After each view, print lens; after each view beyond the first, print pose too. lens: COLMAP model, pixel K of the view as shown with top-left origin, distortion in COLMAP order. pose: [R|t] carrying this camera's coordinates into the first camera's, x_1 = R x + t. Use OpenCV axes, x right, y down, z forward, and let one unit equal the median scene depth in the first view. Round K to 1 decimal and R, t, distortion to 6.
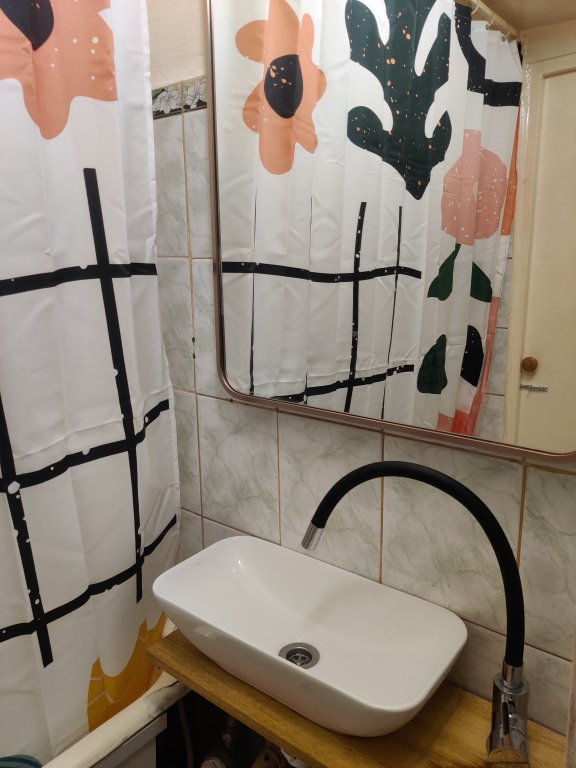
lens RADIAL K [[574.6, 0, 284.4], [0, 574.6, 380.6], [0, 0, 1]] dist [0.013807, -0.047381]
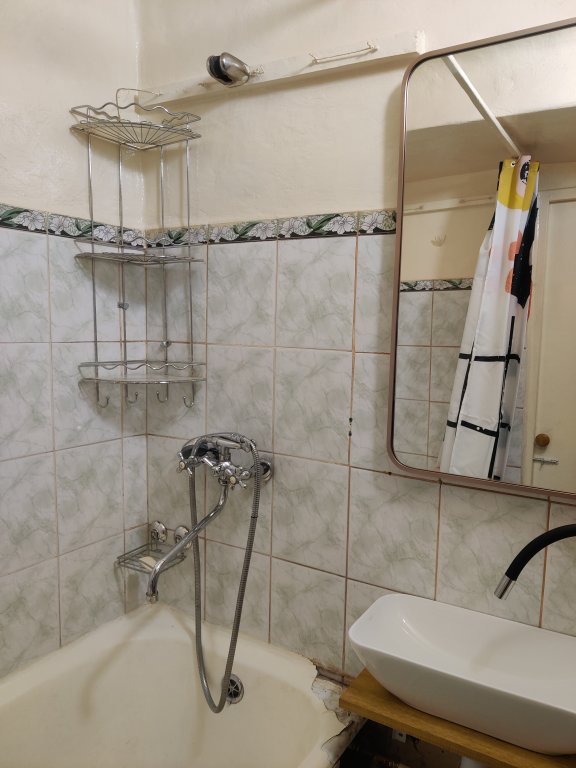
lens RADIAL K [[574.6, 0, 289.1], [0, 574.6, 382.9], [0, 0, 1]] dist [0.013807, -0.047381]
pose [[0.989829, 0.027016, 0.139676, -0.469819], [-0.011145, 0.993512, -0.113181, -0.013701], [-0.141828, 0.110473, 0.983708, -0.143400]]
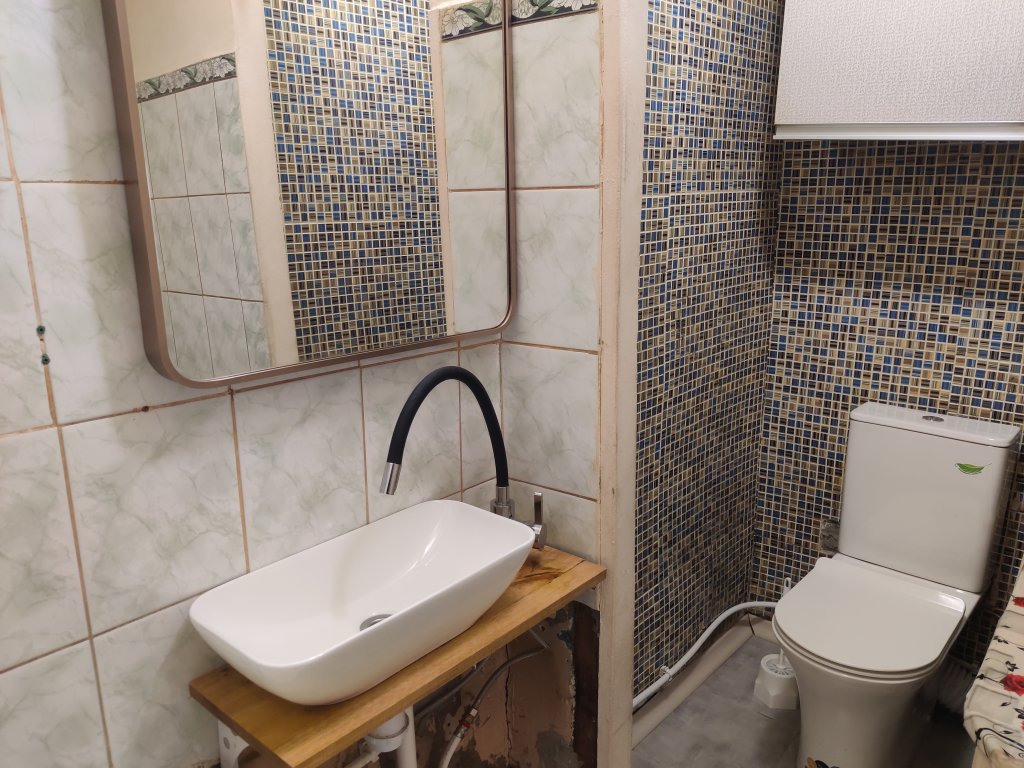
lens RADIAL K [[766.1, 0, 508.7], [0, 766.1, 384.1], [0, 0, 1]] dist [0.013807, -0.047381]
pose [[0.037385, -0.226702, 0.973246, -0.908673], [0.210083, 0.953945, 0.214136, -0.089547], [-0.976969, 0.196457, 0.083290, 0.538895]]
